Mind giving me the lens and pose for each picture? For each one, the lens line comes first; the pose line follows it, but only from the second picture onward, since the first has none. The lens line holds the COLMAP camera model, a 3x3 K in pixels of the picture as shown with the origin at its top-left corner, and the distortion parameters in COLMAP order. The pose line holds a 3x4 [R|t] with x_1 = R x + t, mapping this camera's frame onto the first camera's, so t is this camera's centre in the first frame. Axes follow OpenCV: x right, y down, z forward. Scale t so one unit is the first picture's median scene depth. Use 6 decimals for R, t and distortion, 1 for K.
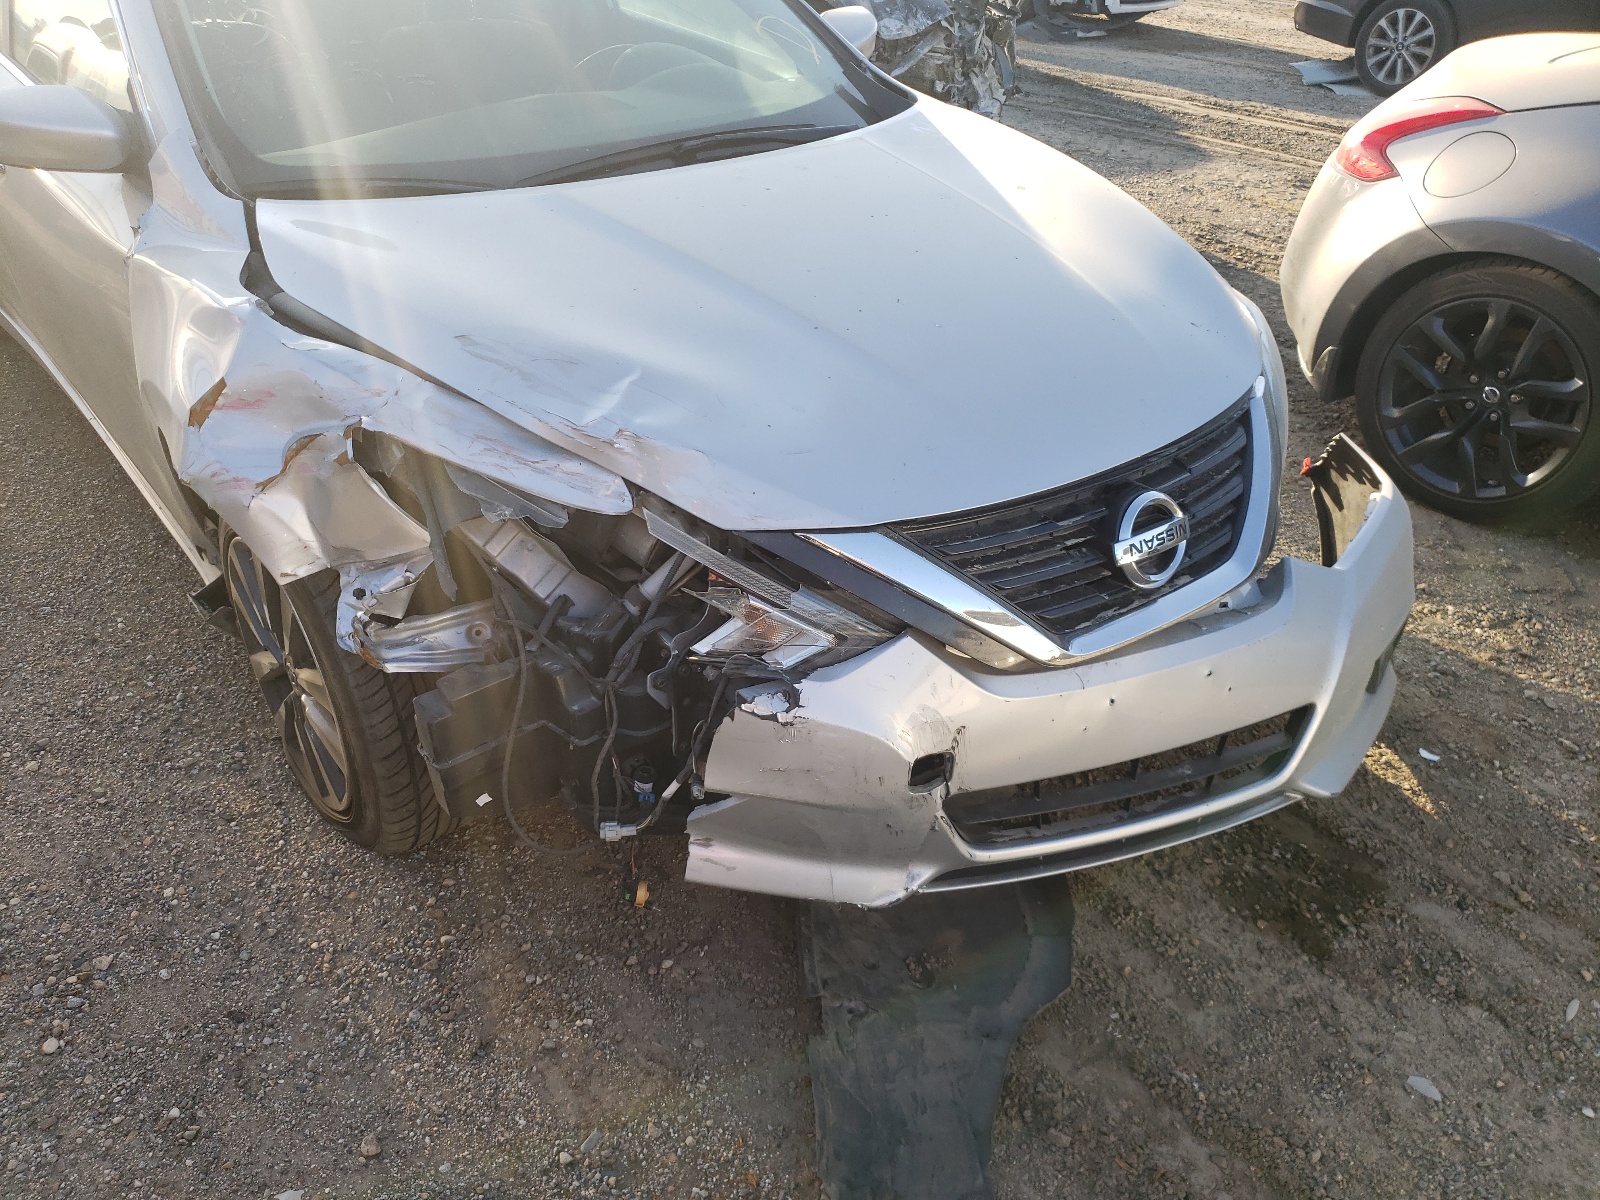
lens RADIAL K [[1248.5, 0, 800.0], [0, 1248.5, 600.0], [0, 0, 1]] dist [-0.010298, 0.044762]
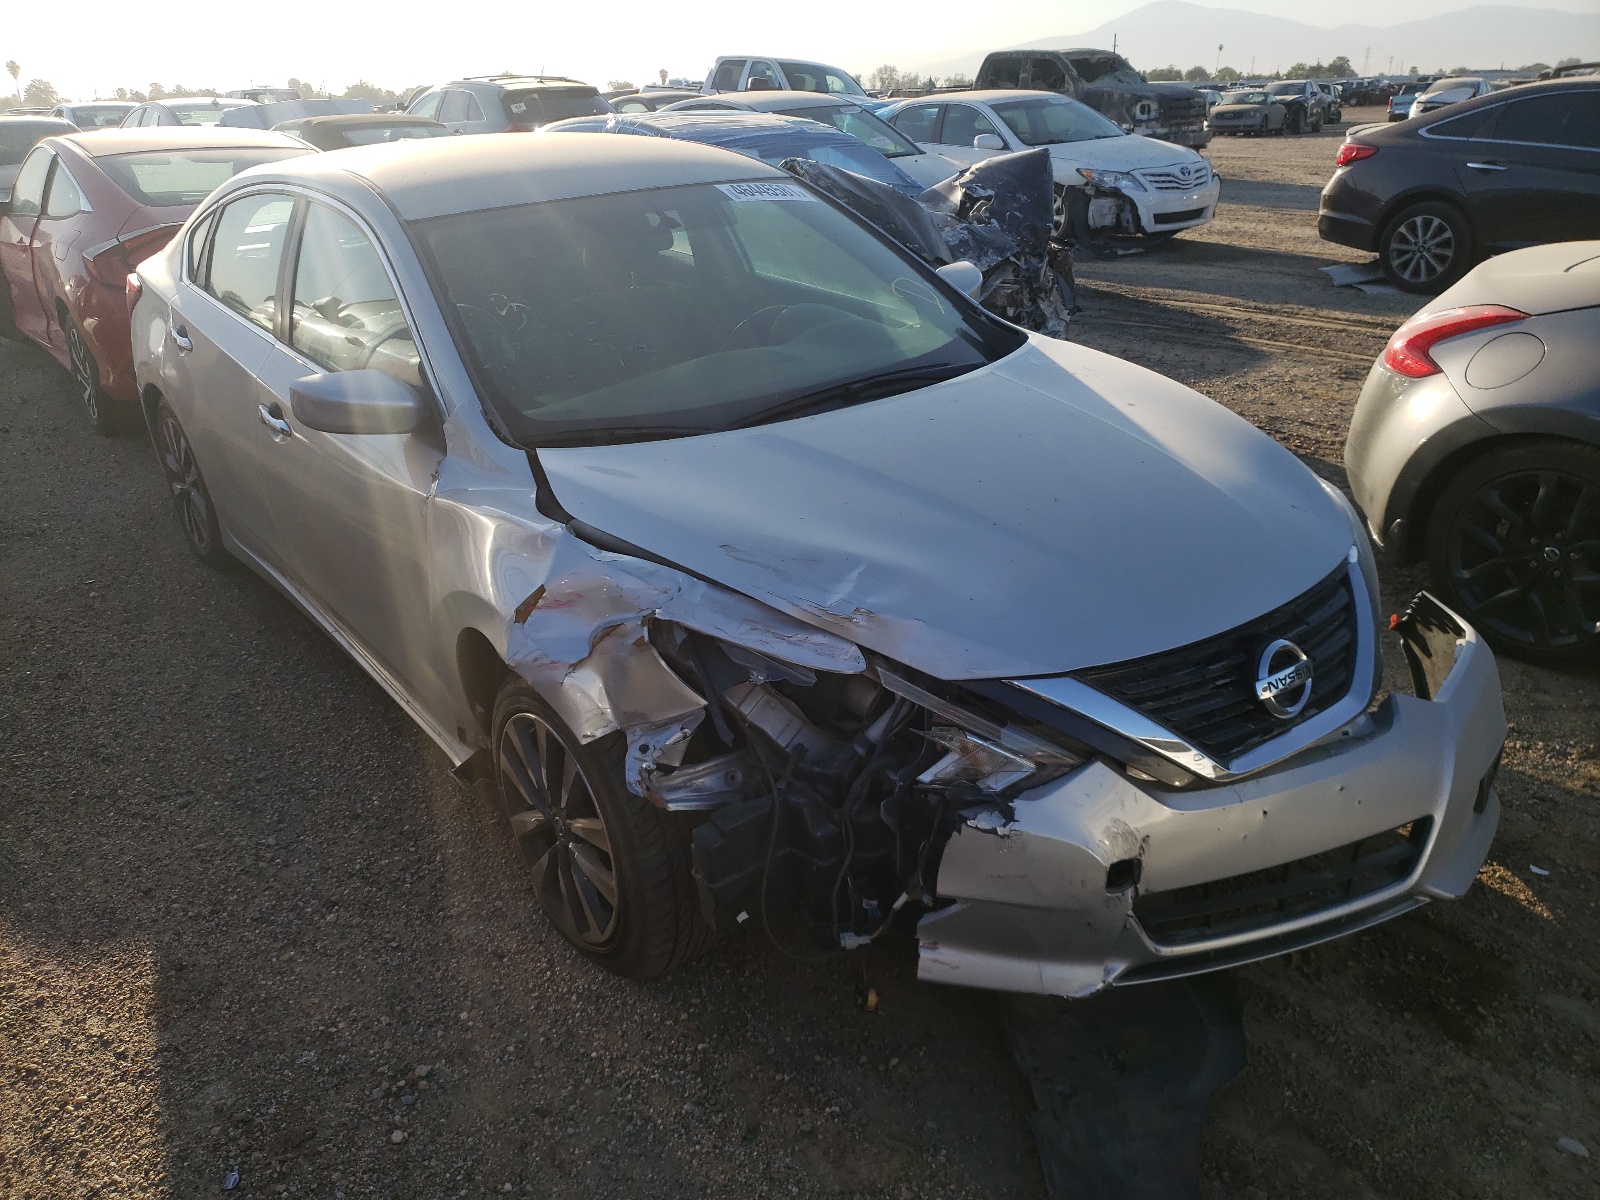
lens RADIAL K [[1236.9, 0, 800.0], [0, 1236.9, 600.0], [0, 0, 1]] dist [-0.009442, 0.045484]
pose [[0.997843, -0.046404, -0.046443, -0.118459], [0.038543, 0.986723, -0.157775, 0.043483], [0.053148, 0.155644, 0.986382, -0.214029]]
